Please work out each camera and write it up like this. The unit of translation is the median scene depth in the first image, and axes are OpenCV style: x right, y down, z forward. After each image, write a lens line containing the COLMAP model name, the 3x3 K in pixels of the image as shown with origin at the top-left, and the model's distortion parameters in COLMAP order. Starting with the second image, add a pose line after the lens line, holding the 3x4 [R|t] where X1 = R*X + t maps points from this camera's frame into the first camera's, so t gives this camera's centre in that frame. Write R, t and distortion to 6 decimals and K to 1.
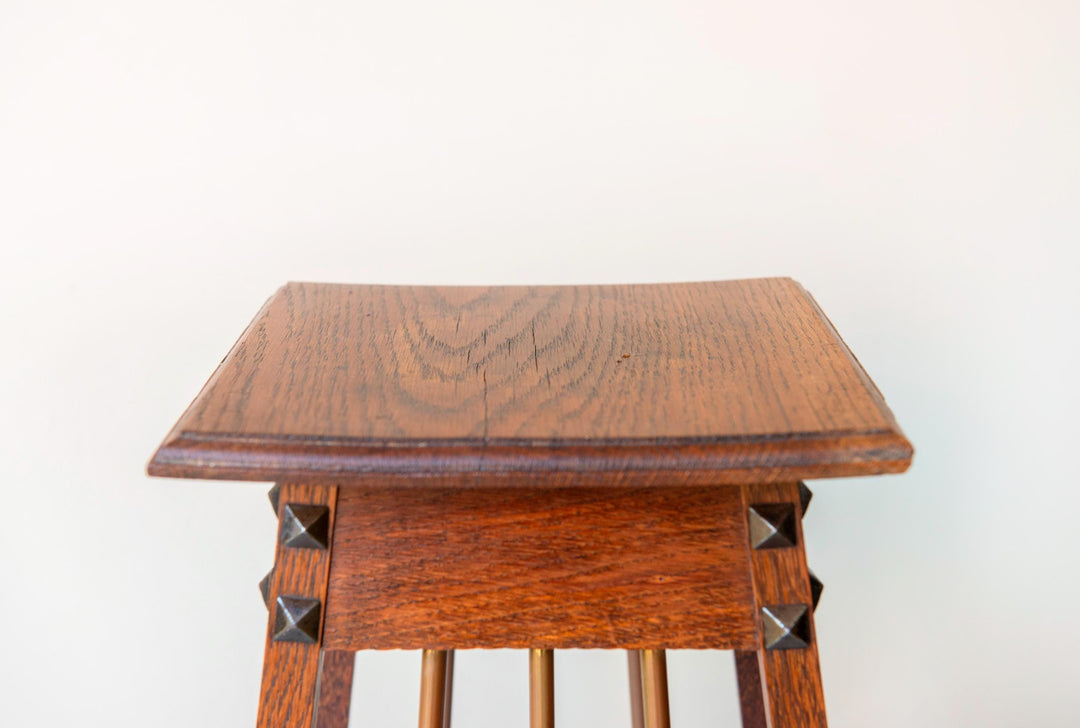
lens RADIAL K [[1684.2, 0, 532.7], [0, 1684.2, 367.3], [0, 0, 1]] dist [0.101845, 0.000000]
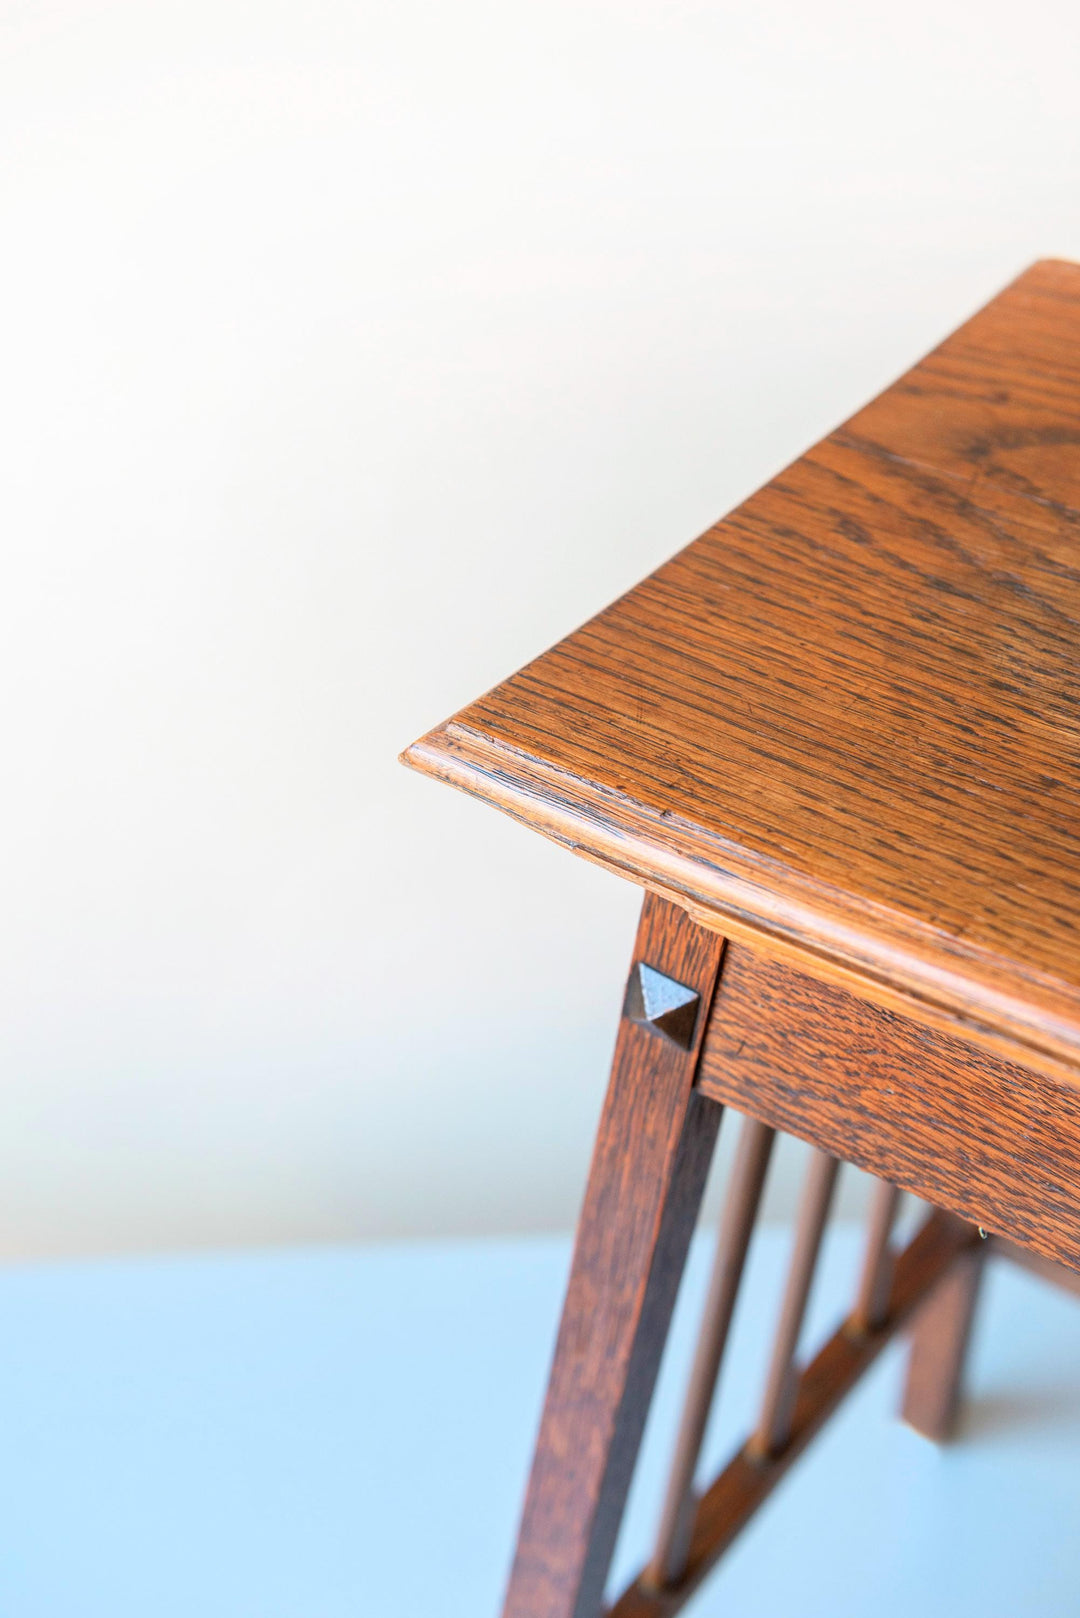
lens RADIAL K [[2506.4, 0, 541.8], [0, 2506.4, 811.4], [0, 0, 1]] dist [0.123713, 0.000000]
pose [[-0.594109, 0.525840, -0.608709, 0.679415], [-0.160014, 0.664356, 0.730087, -0.536183], [0.788308, 0.531153, -0.310558, 1.209947]]
